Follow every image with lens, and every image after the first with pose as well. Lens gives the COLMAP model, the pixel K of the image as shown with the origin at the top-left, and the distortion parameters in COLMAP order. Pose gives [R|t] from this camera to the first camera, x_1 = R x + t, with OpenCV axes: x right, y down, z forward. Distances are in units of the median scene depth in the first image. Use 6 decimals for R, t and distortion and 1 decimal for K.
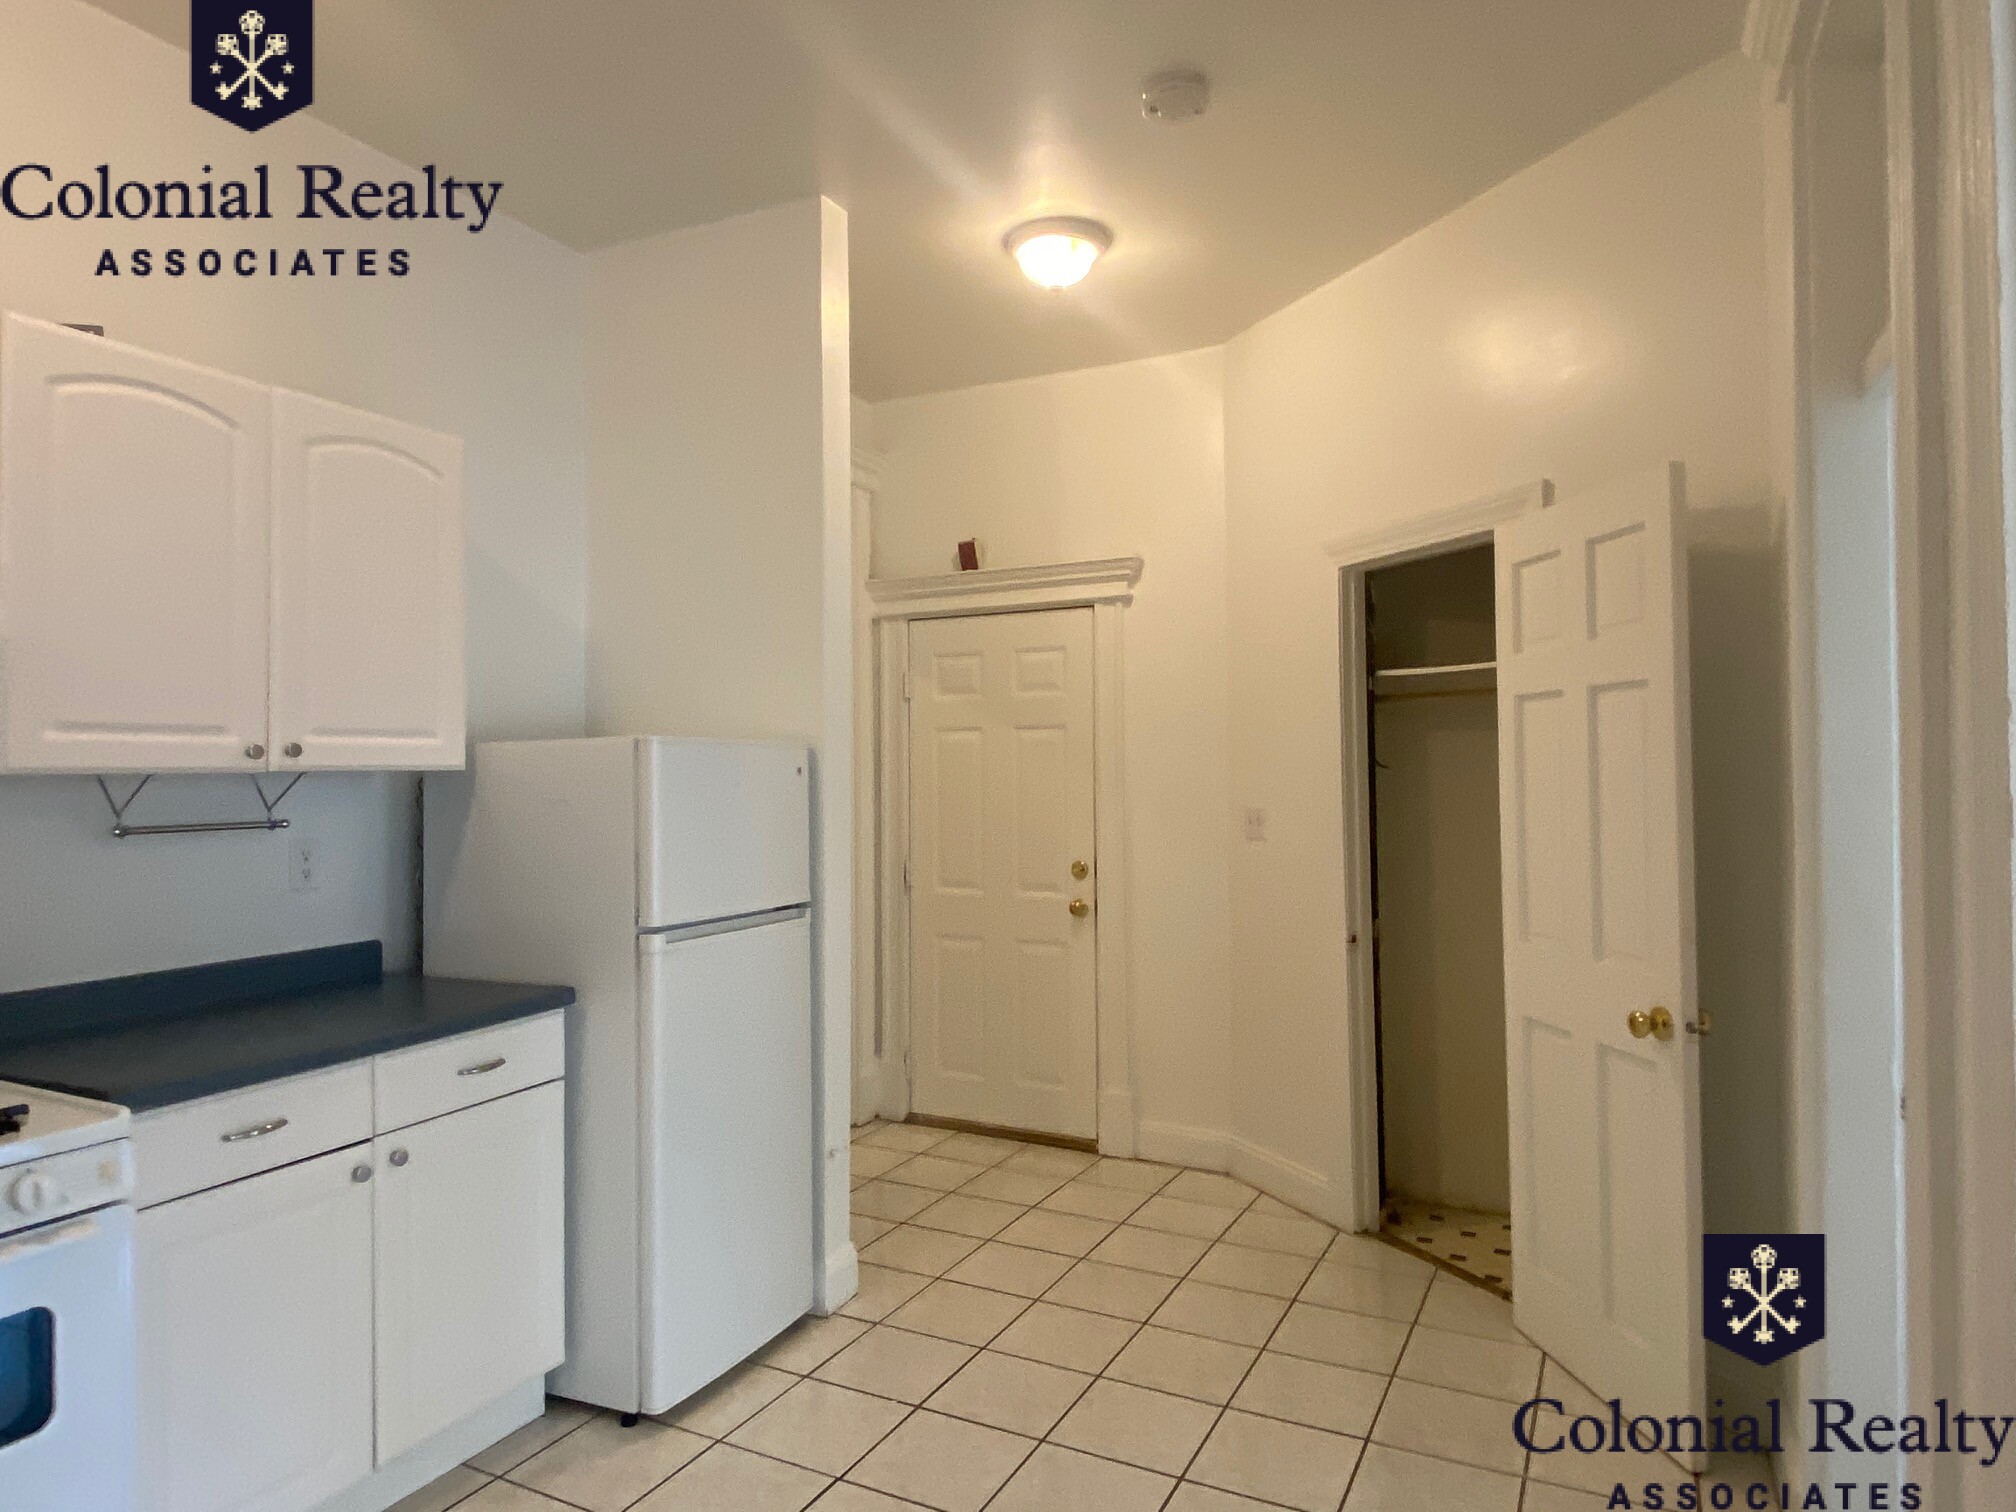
lens RADIAL K [[1209.3, 0, 1001.0], [0, 1209.3, 746.7], [0, 0, 1]] dist [0.076719, -0.087889]
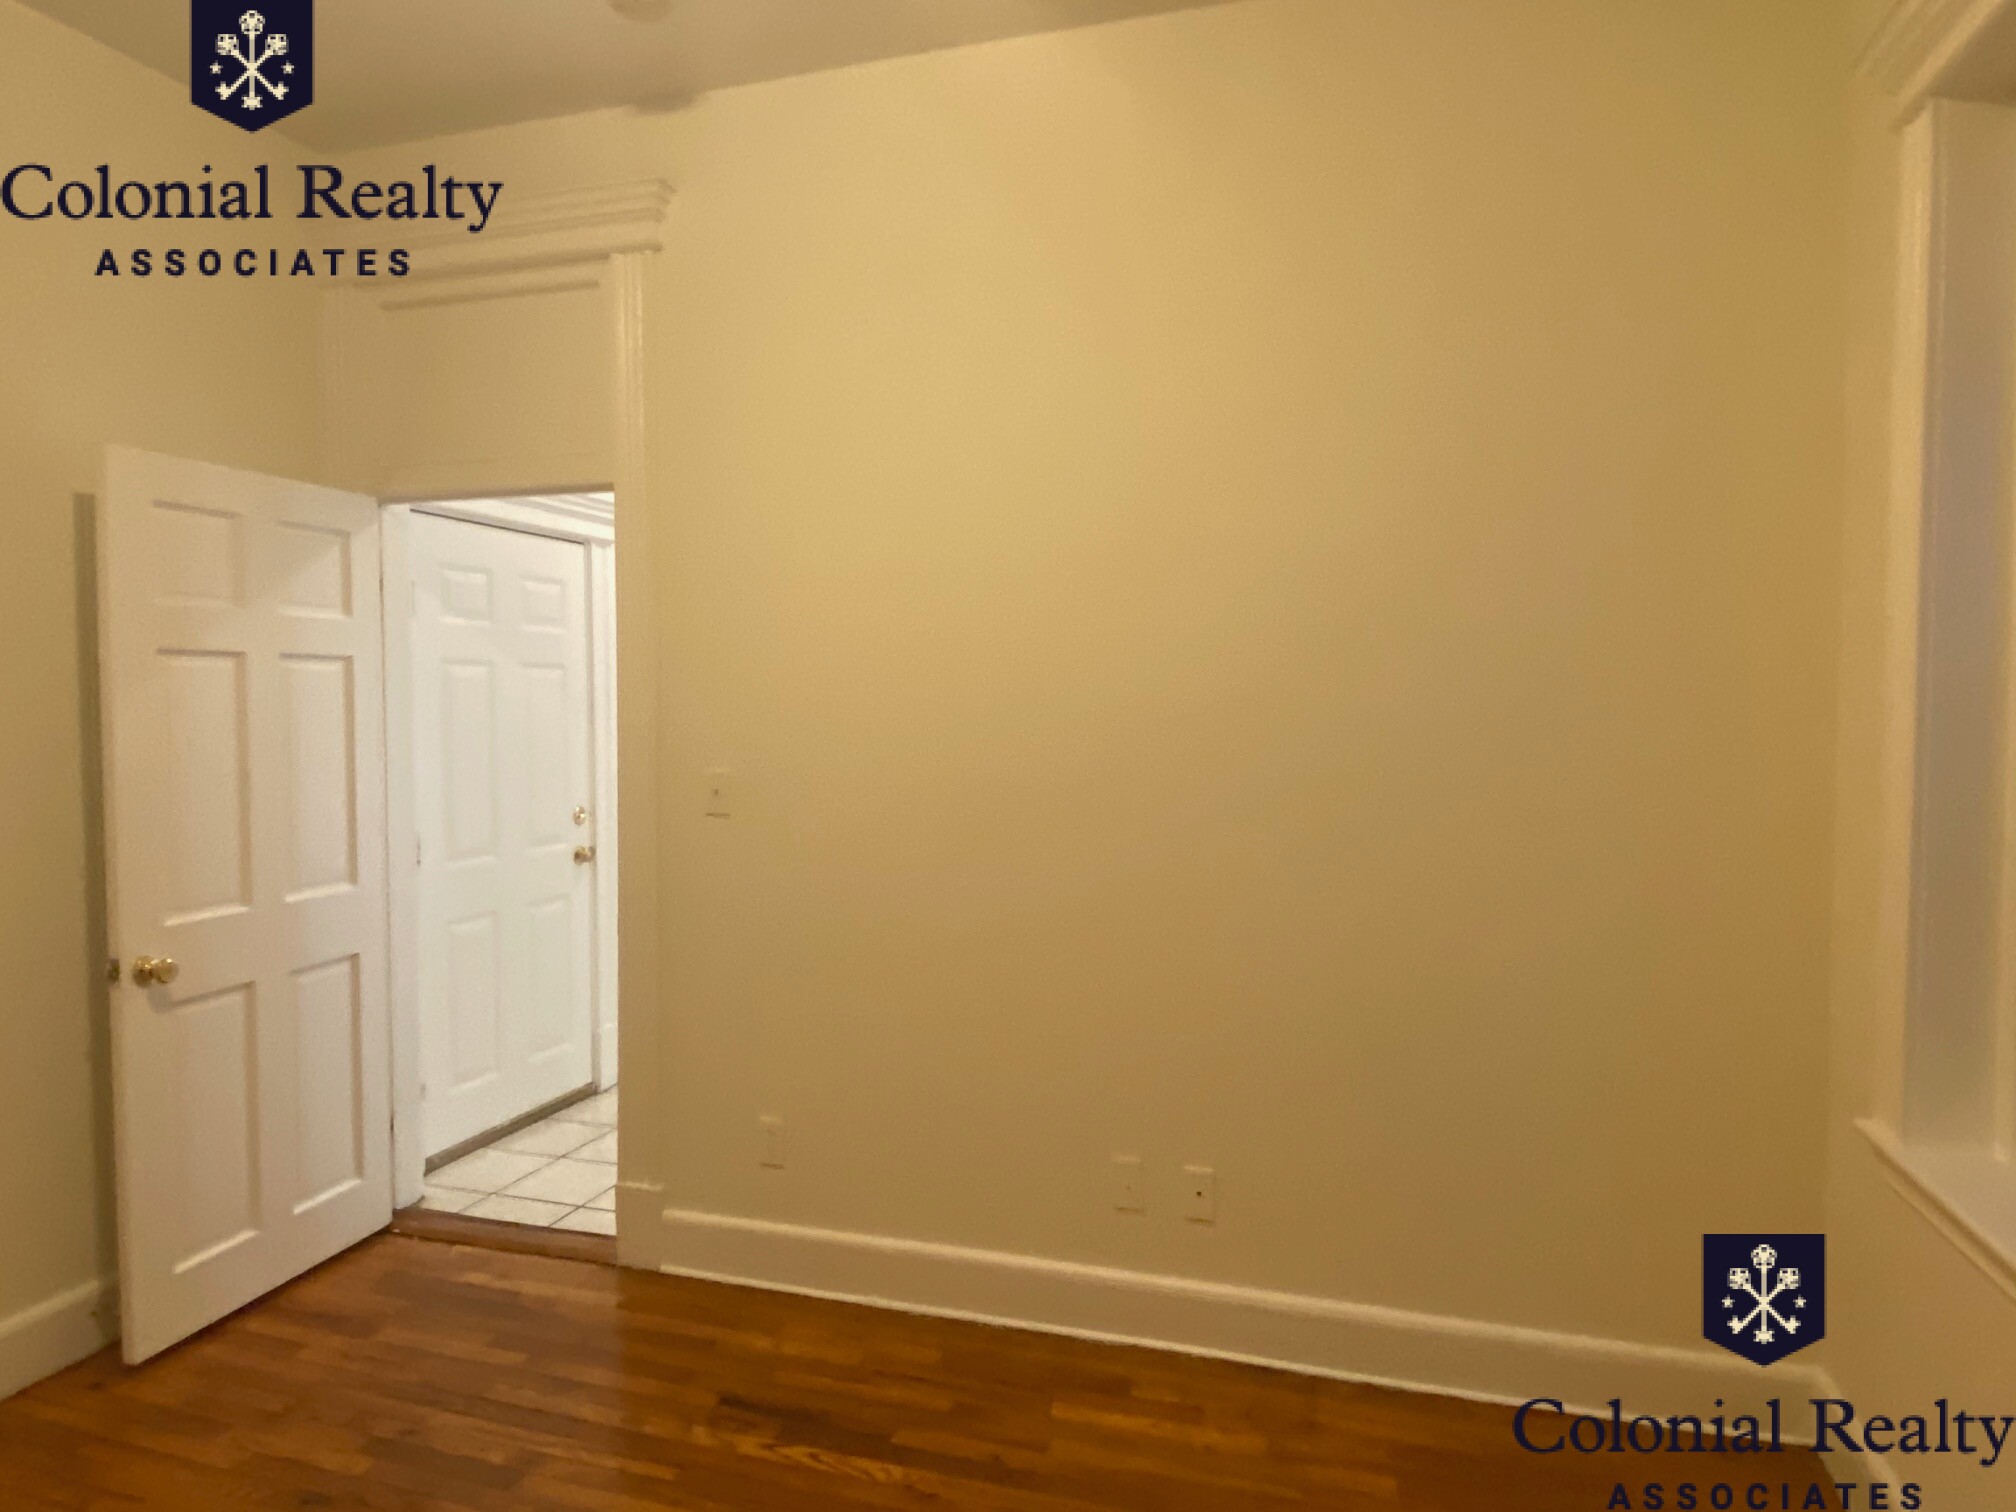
lens RADIAL K [[1209.3, 0, 1001.0], [0, 1209.3, 746.7], [0, 0, 1]] dist [0.076719, -0.087889]
pose [[-0.158977, -0.026007, 0.986940, -1.207273], [-0.014644, 0.999605, 0.023982, 0.023220], [-0.987174, -0.010640, -0.159295, 1.045105]]
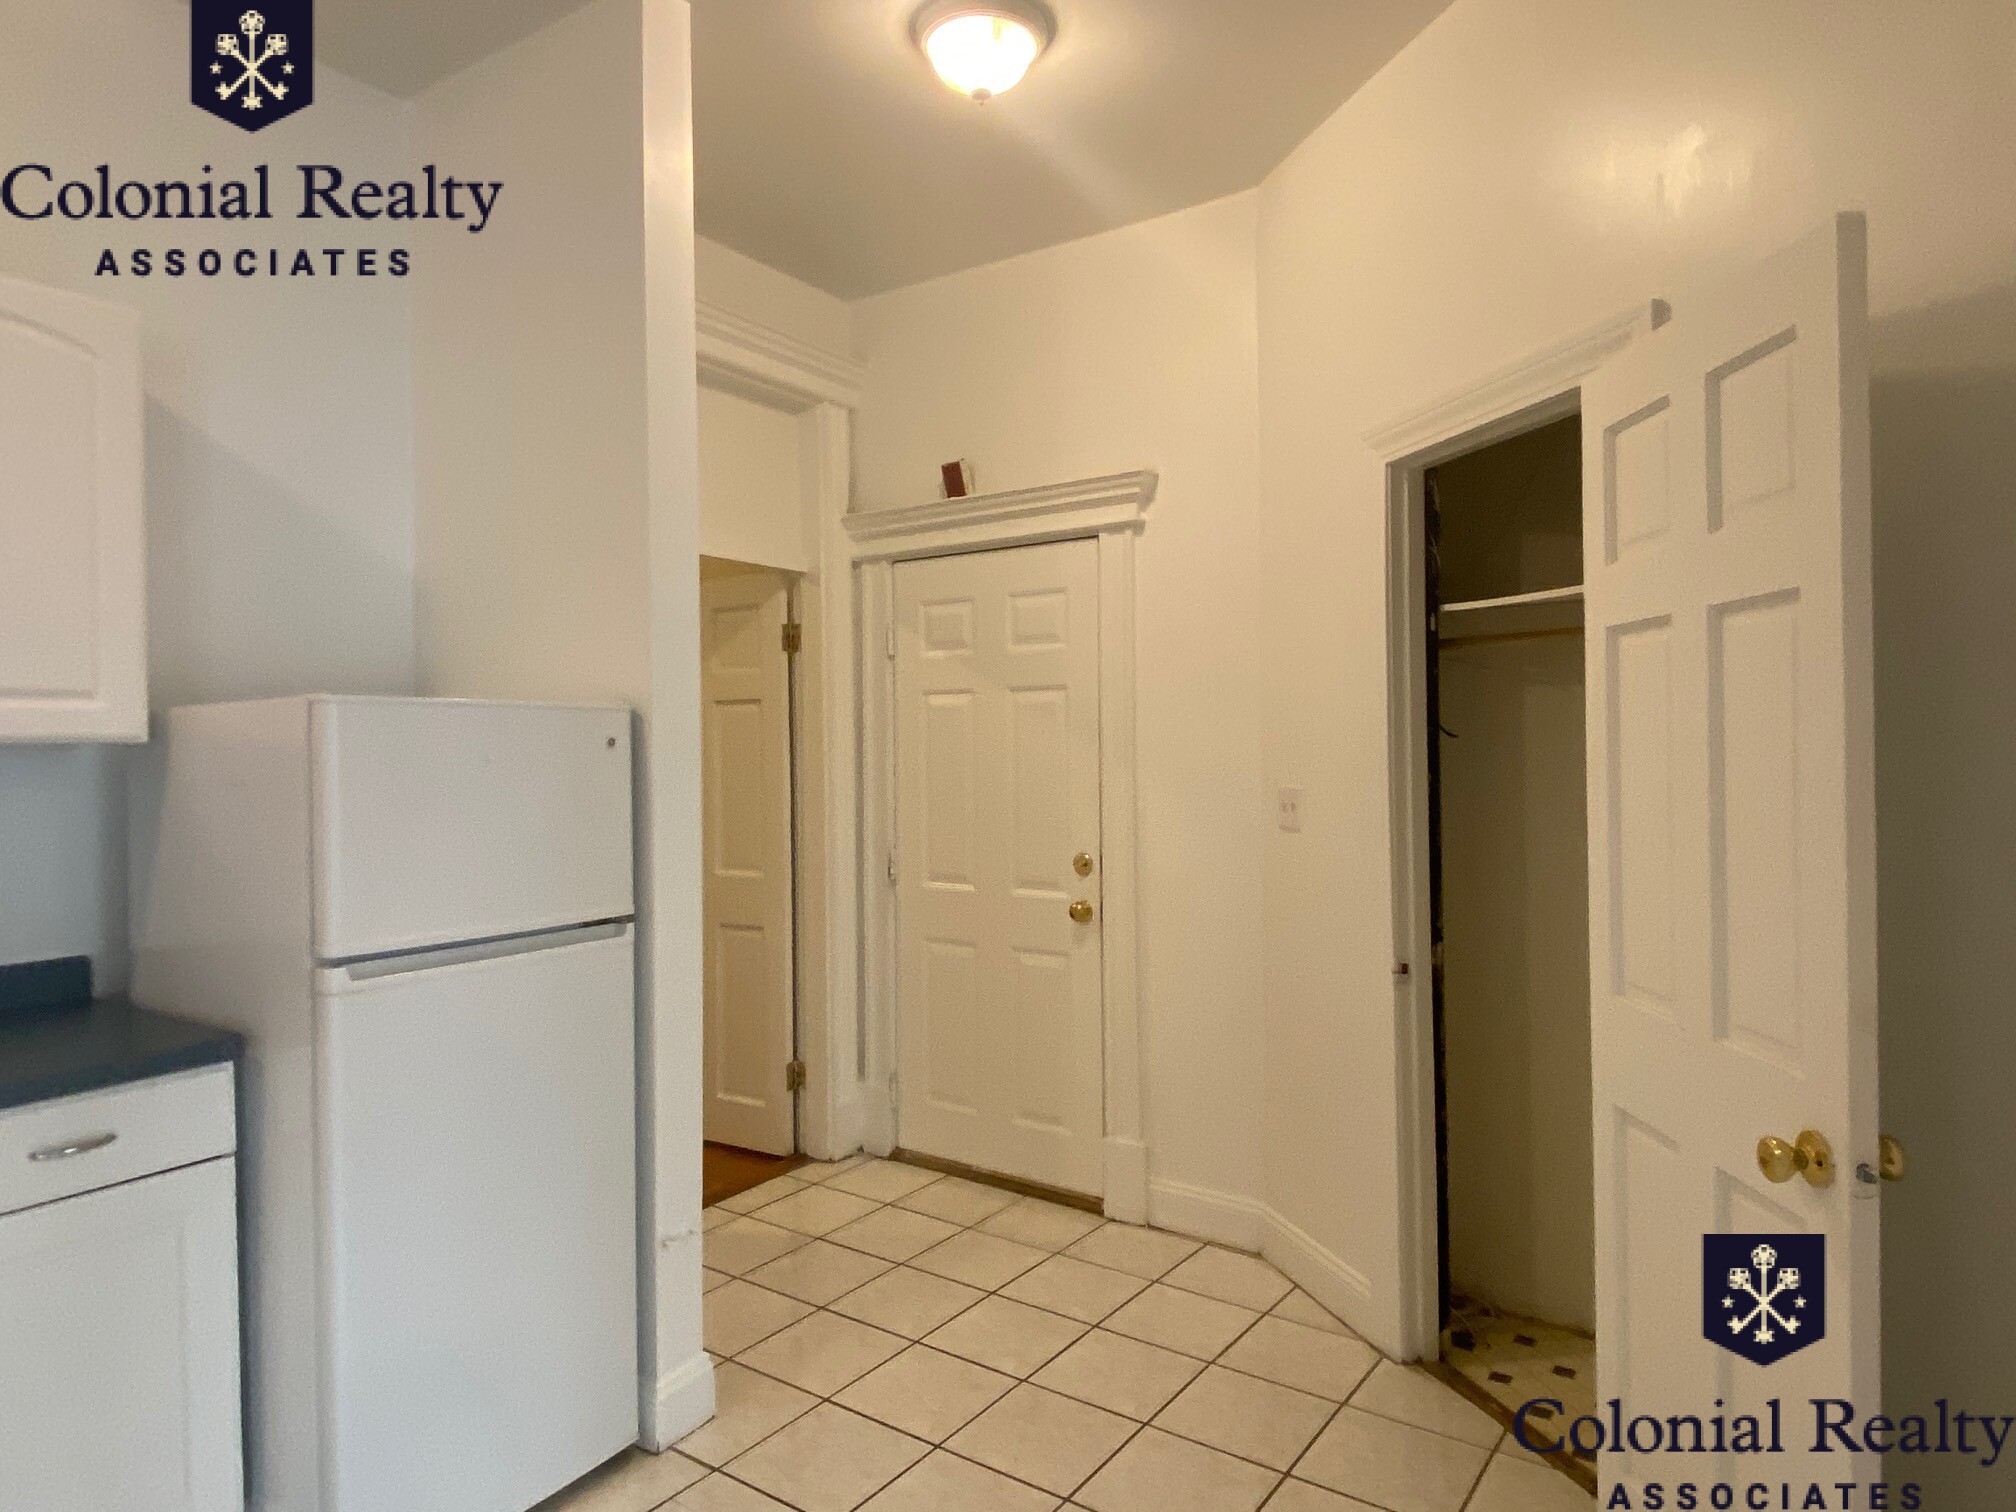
lens RADIAL K [[1209.3, 0, 1001.0], [0, 1209.3, 746.7], [0, 0, 1]] dist [0.076719, -0.087889]
pose [[0.989851, -0.001217, -0.142104, 0.159948], [0.004690, 0.999698, 0.024114, 0.004485], [0.142031, -0.024536, 0.989558, 0.246690]]
